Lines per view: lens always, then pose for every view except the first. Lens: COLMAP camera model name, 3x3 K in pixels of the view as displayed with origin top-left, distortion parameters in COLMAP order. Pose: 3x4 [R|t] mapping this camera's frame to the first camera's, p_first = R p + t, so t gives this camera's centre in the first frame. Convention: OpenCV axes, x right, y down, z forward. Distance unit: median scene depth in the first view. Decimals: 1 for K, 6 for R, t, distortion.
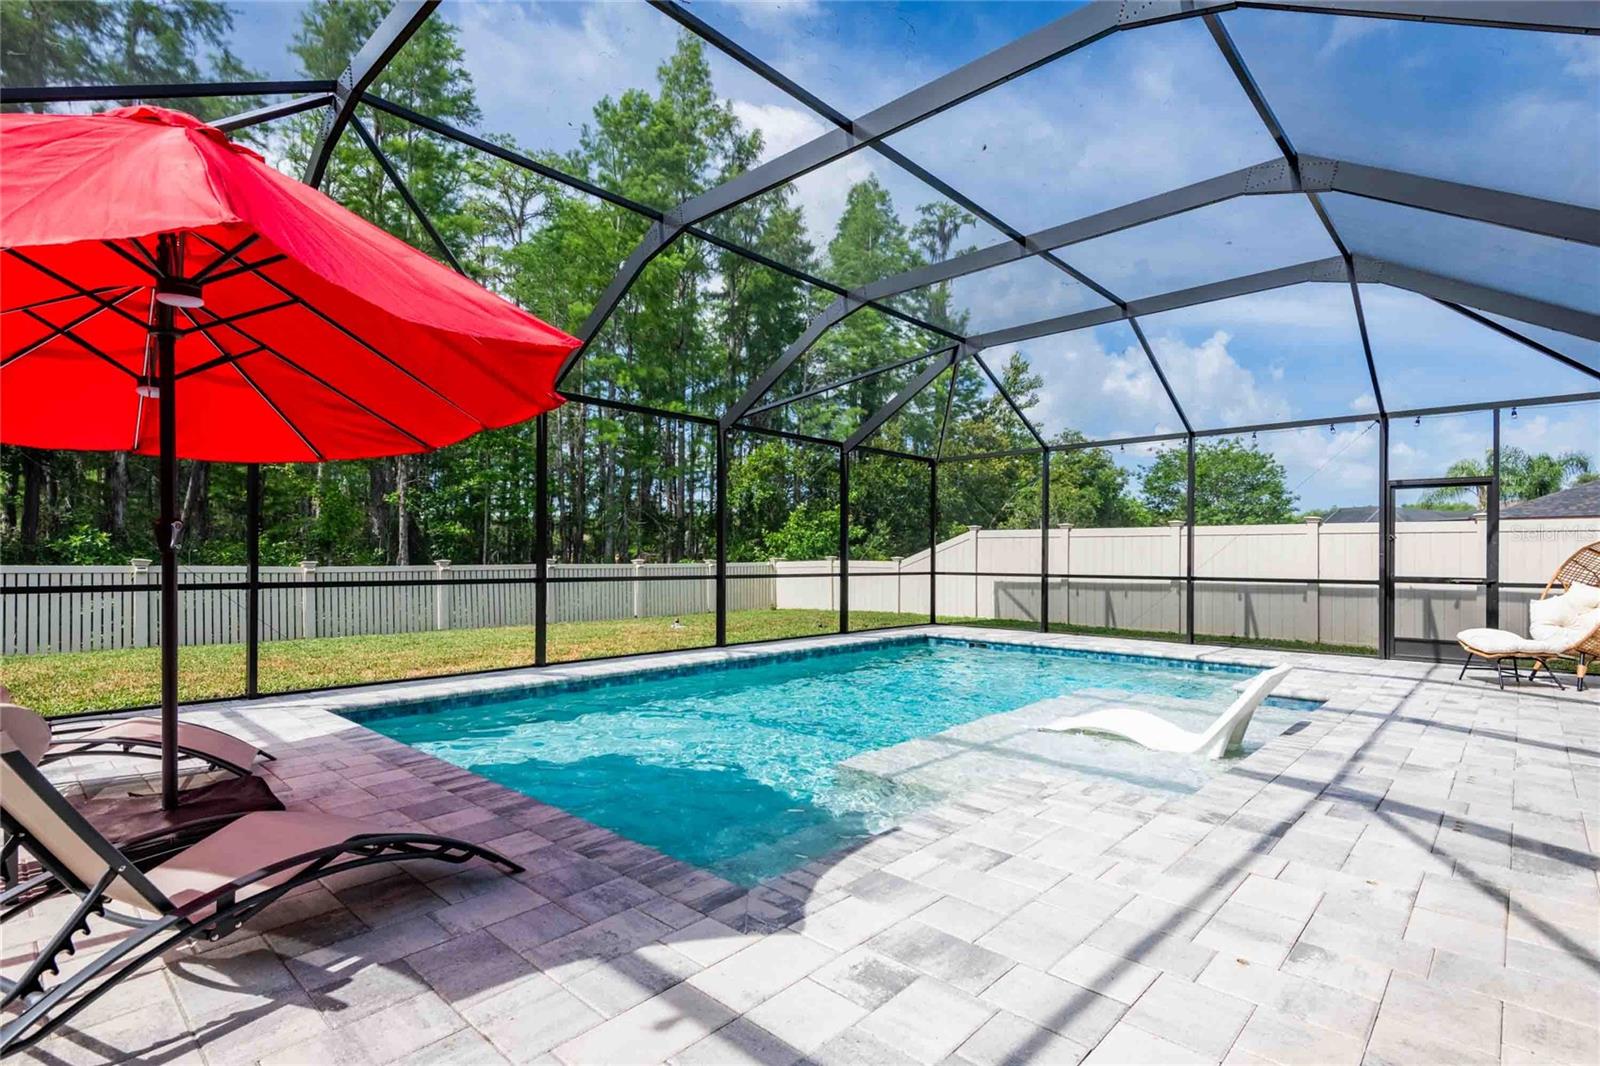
lens RADIAL K [[776.3, 0, 801.6], [0, 776.3, 545.6], [0, 0, 1]] dist [0.020576, -0.005073]
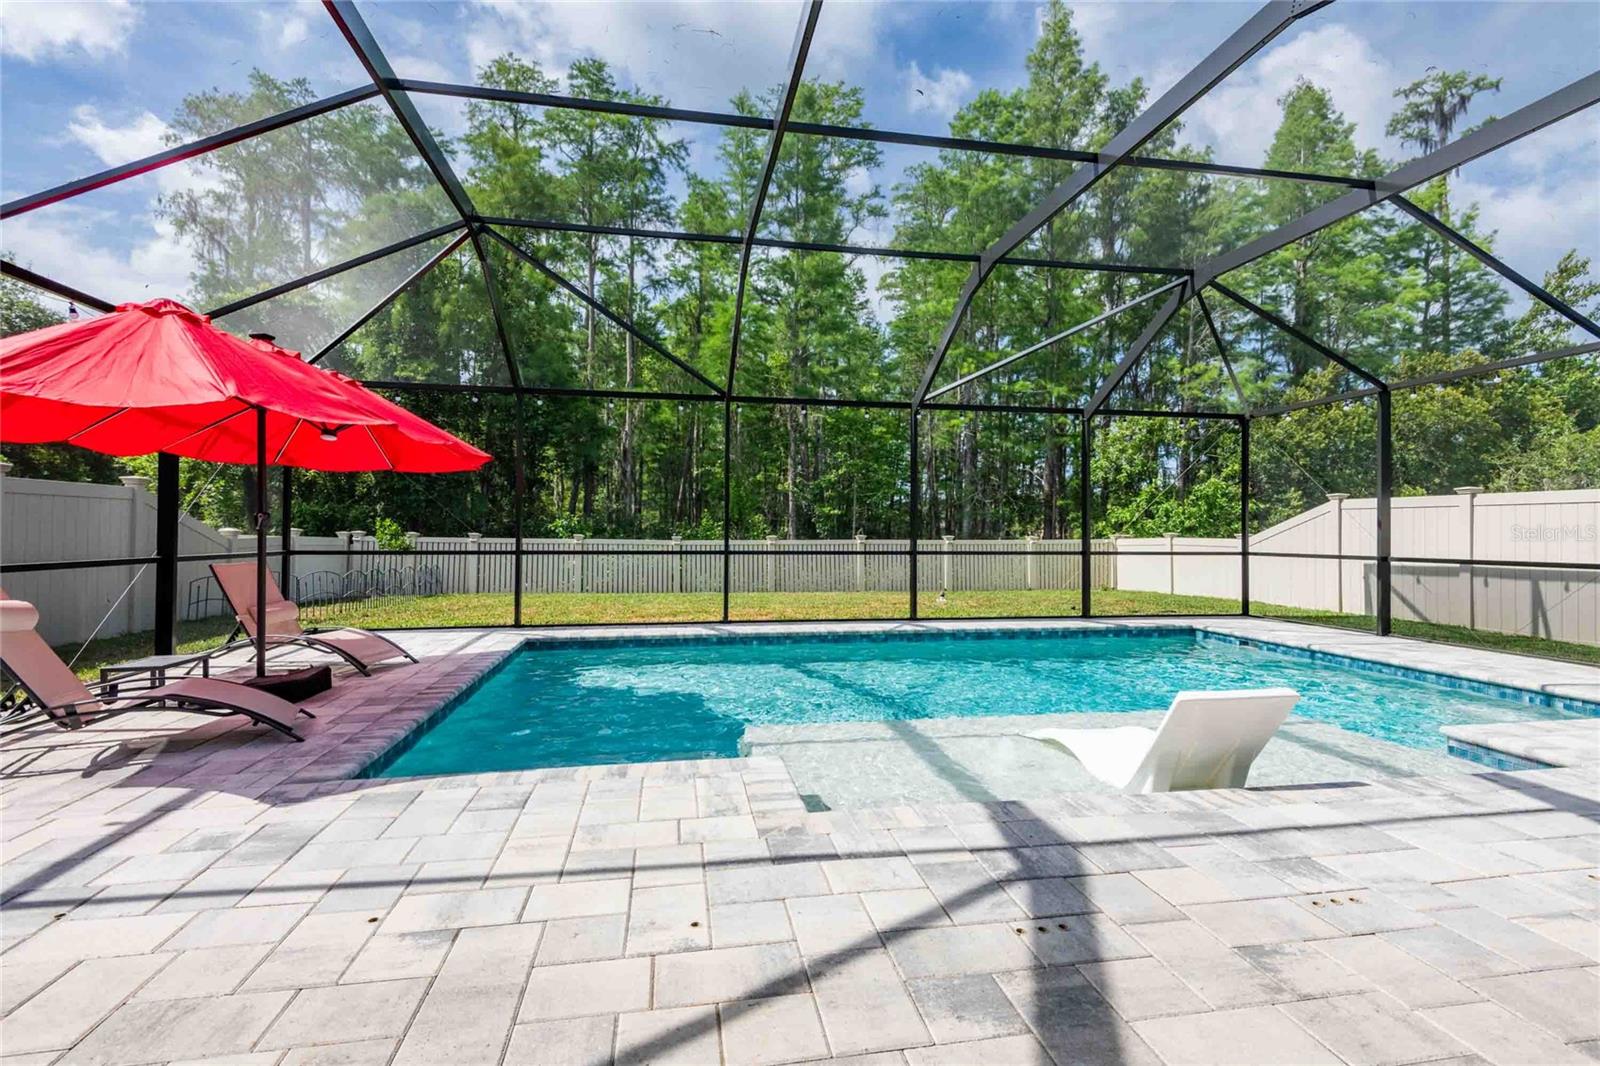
lens RADIAL K [[729.8, 0, 810.5], [0, 729.8, 524.8], [0, 0, 1]] dist [0.023448, -0.015317]
pose [[0.797939, -0.005752, -0.602710, 0.341567], [0.008219, 0.999965, 0.001339, -0.000199], [0.602682, -0.006023, 0.797959, 0.117444]]
